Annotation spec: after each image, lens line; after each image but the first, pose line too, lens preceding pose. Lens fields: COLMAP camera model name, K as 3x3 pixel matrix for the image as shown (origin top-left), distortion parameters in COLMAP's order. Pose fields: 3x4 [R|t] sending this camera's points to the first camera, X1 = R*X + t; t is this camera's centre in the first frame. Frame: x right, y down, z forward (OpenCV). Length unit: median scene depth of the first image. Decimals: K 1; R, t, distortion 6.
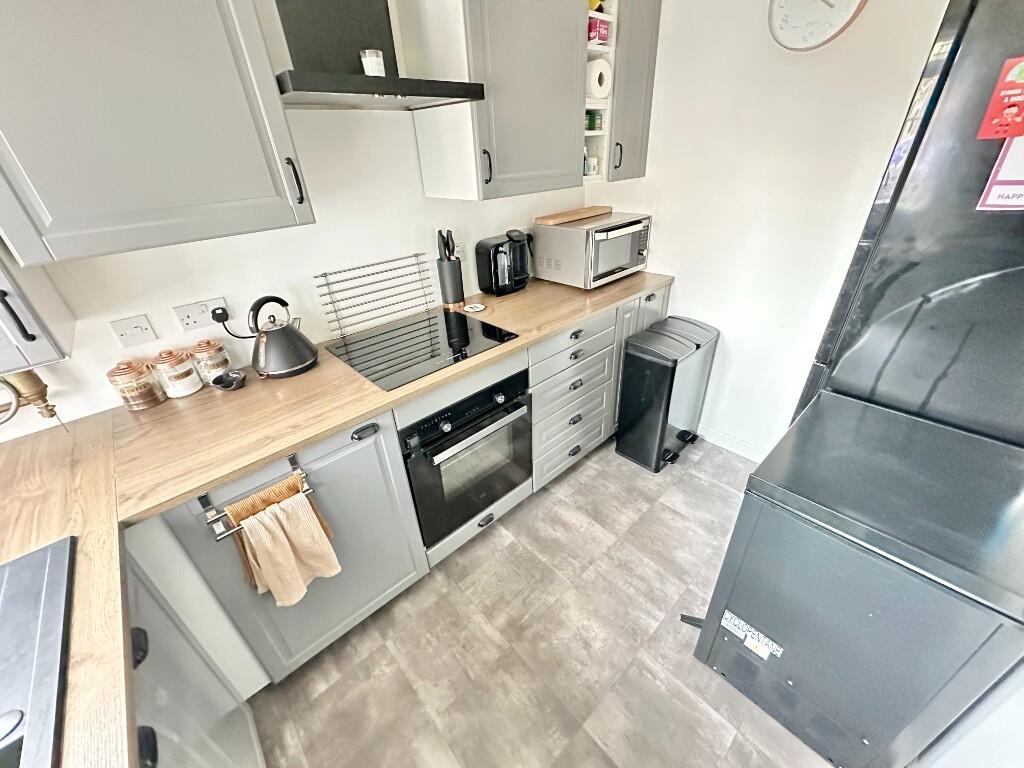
lens RADIAL K [[407.9, 0, 536.1], [0, 407.9, 363.3], [0, 0, 1]] dist [-0.002347, 0.000106]
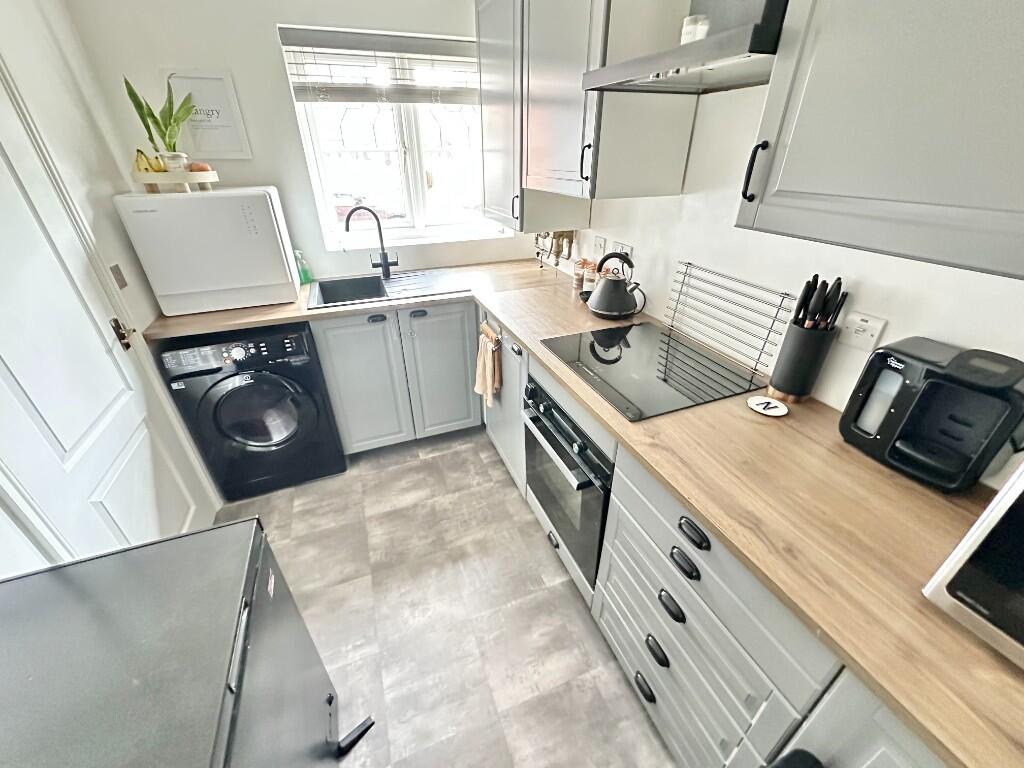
lens RADIAL K [[407.9, 0, 511.3], [0, 407.9, 383.1], [0, 0, 1]] dist [-0.002347, 0.000106]
pose [[-0.381898, 0.516150, -0.766644, 0.566590], [-0.394966, 0.658805, 0.640296, -0.533055], [0.835558, 0.547325, -0.047734, 0.951596]]
